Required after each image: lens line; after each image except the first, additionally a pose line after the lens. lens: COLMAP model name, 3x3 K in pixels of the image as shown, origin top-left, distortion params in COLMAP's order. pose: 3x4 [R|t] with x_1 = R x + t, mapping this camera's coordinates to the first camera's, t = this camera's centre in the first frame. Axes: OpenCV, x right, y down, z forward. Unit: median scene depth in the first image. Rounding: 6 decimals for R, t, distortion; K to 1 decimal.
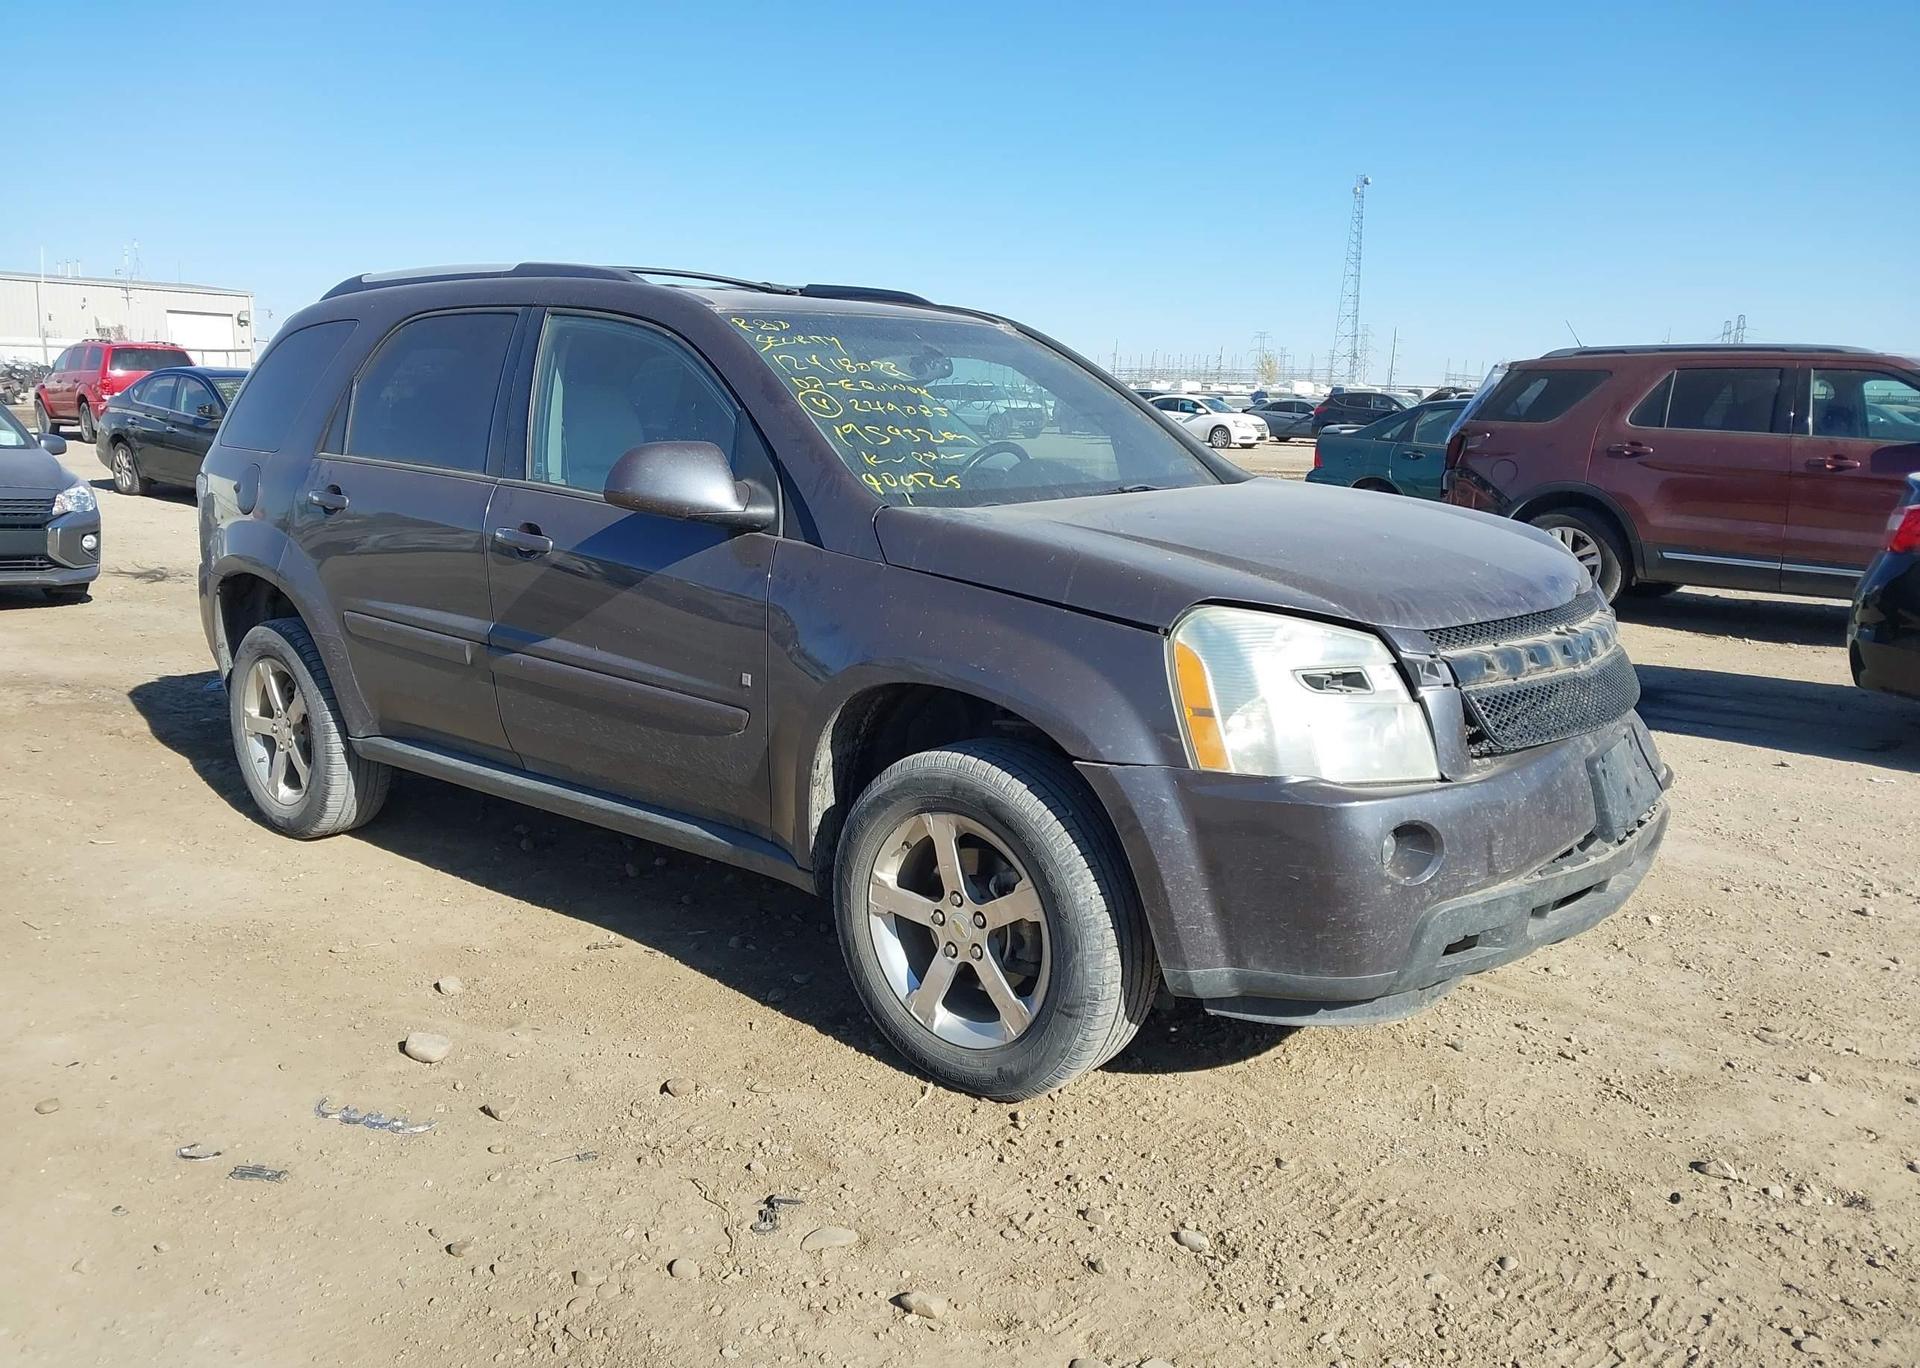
lens RADIAL K [[1497.5, 0, 962.8], [0, 1497.5, 726.6], [0, 0, 1]] dist [0.099427, -0.142659]
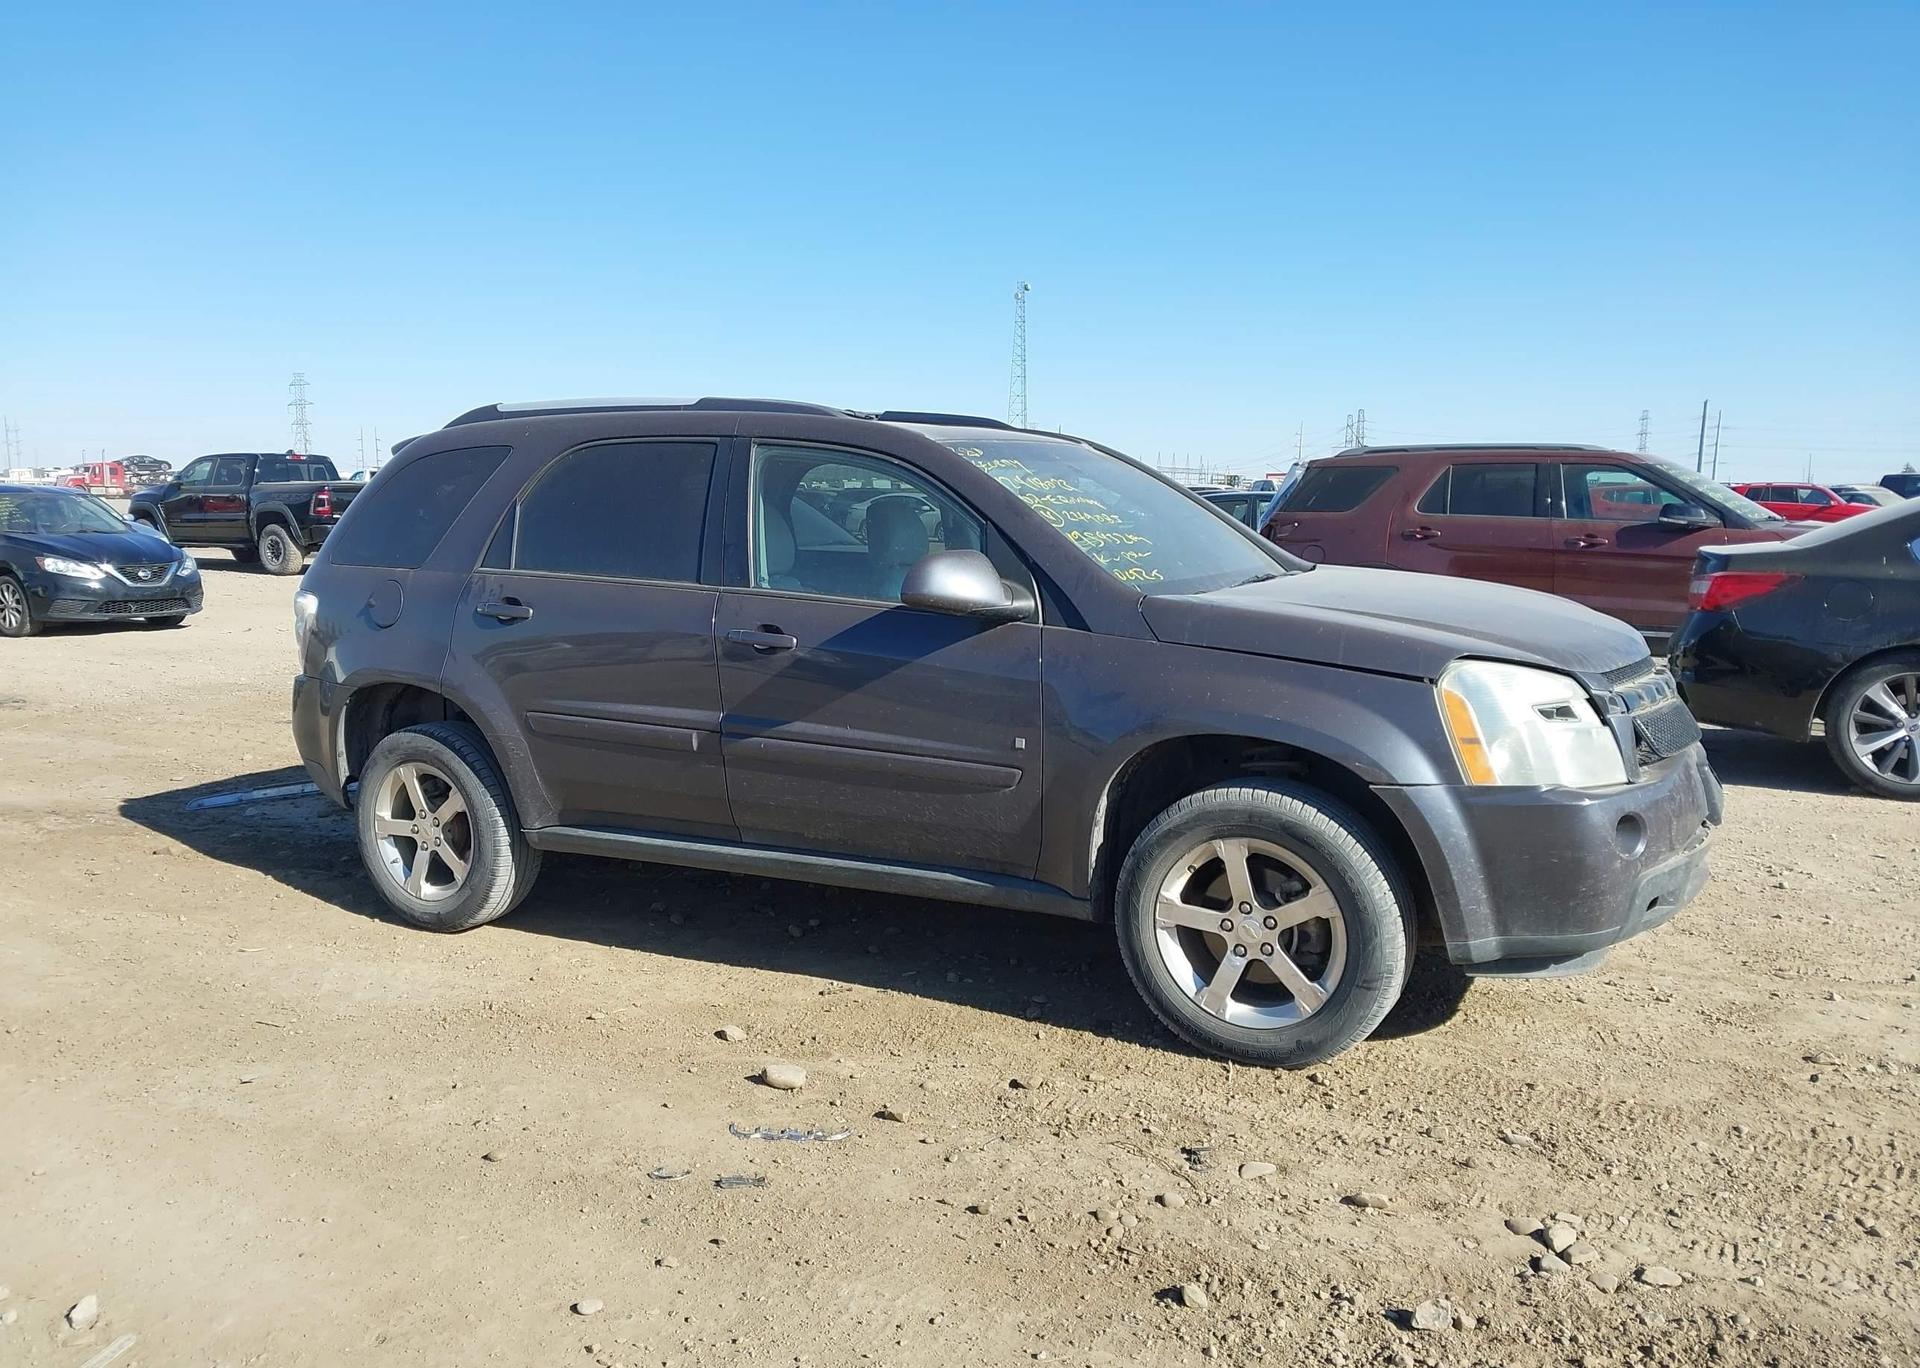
lens RADIAL K [[1513.8, 0, 960.0], [0, 1513.8, 684.0], [0, 0, 1]] dist [0.057891, -0.077651]
pose [[0.977584, -0.045585, 0.205550, -0.469369], [0.063487, 0.994661, -0.081354, 0.017988], [-0.200744, 0.092580, 0.975259, -0.185890]]
